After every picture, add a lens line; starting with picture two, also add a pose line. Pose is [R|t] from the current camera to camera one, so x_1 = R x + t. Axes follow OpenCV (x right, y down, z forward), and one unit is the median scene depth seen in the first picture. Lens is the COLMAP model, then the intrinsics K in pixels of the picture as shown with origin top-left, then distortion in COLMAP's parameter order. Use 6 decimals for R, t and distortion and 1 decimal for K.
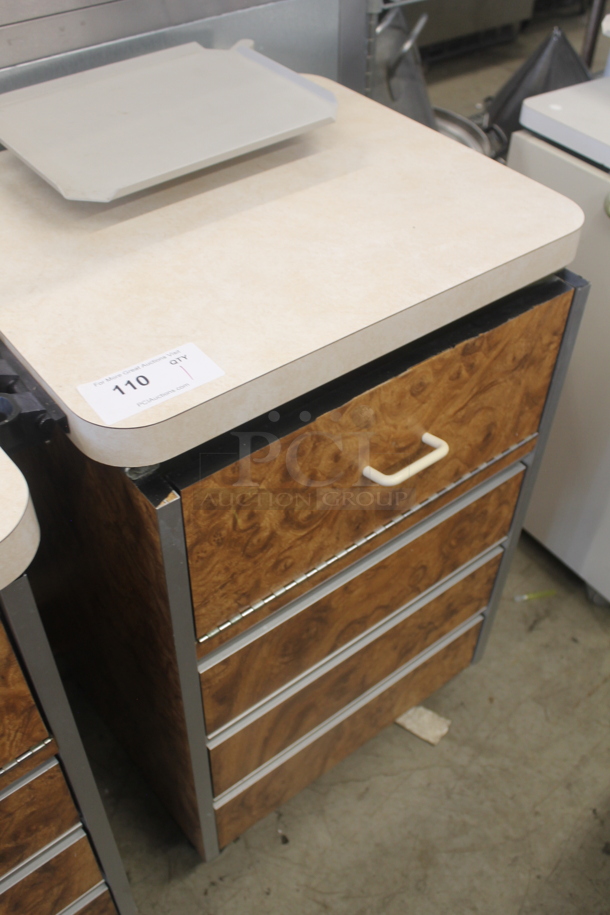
lens RADIAL K [[882.9, 0, 310.5], [0, 882.9, 457.7], [0, 0, 1]] dist [-0.144195, 0.140755]
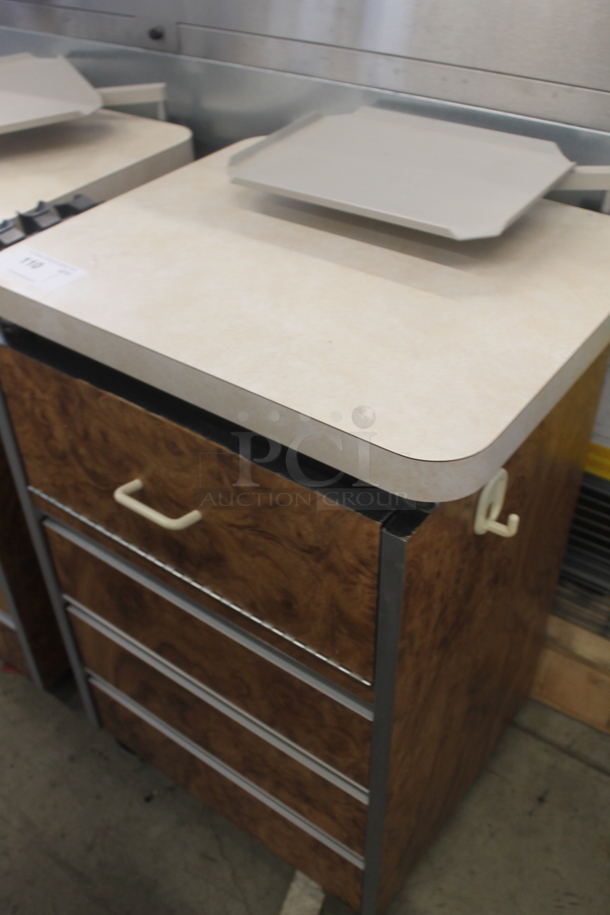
lens RADIAL K [[882.9, 0, 310.5], [0, 882.9, 457.7], [0, 0, 1]] dist [-0.144195, 0.140755]
pose [[0.259987, 0.585576, -0.767794, 0.879262], [-0.655836, 0.690683, 0.304689, -0.447681], [0.708721, 0.424332, 0.563610, 0.540864]]
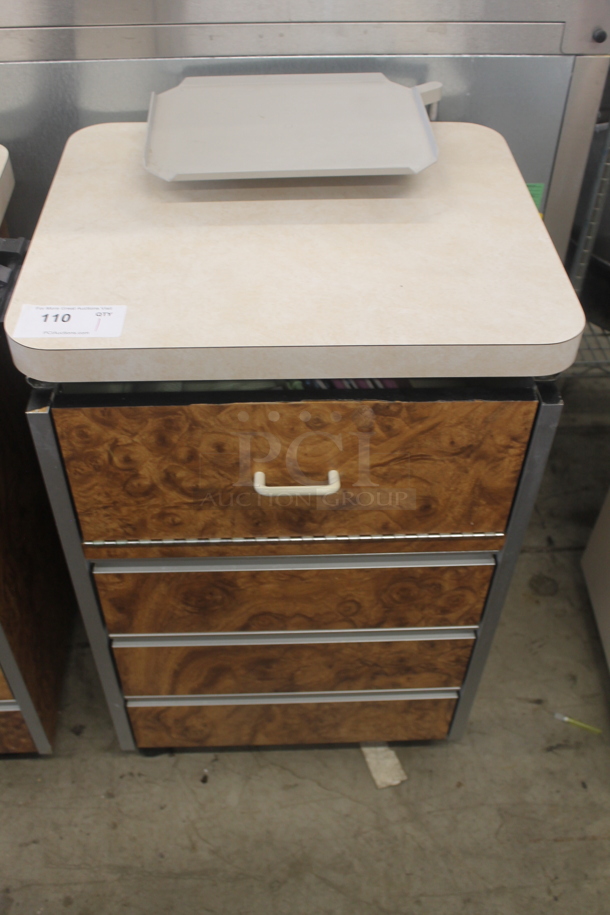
lens RADIAL K [[882.9, 0, 310.5], [0, 882.9, 457.7], [0, 0, 1]] dist [-0.144195, 0.140755]
pose [[0.808579, 0.407755, -0.424188, 0.567038], [-0.408219, 0.907964, 0.094651, -0.134130], [0.423742, 0.096629, 0.900614, 0.030075]]
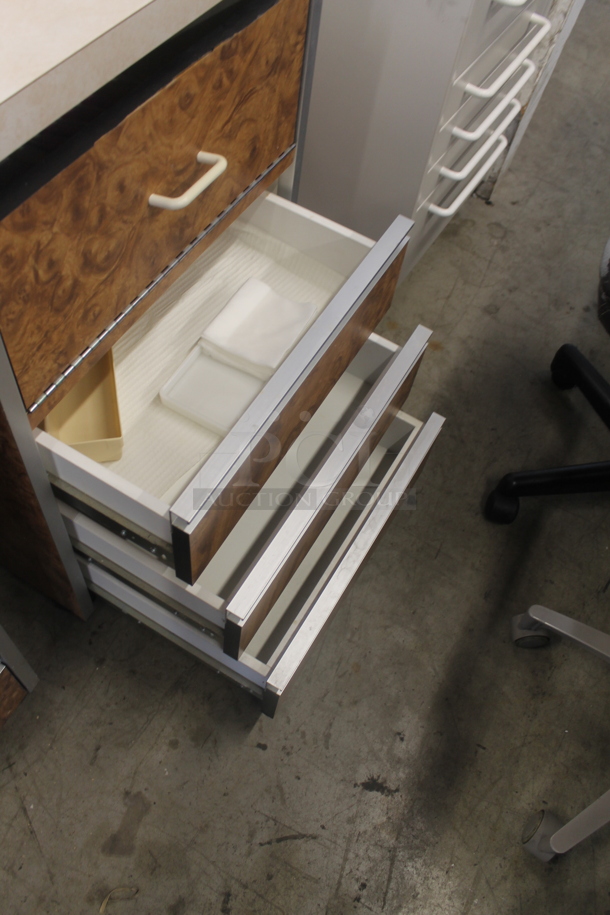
lens RADIAL K [[762.5, 0, 305.0], [0, 762.5, 457.5], [0, 0, 1]] dist [-0.141875, 0.104347]
pose [[0.928123, -0.274261, 0.251731, -0.064281], [0.191250, 0.931418, 0.309651, 0.056235], [-0.319392, -0.239251, 0.916923, 0.120350]]
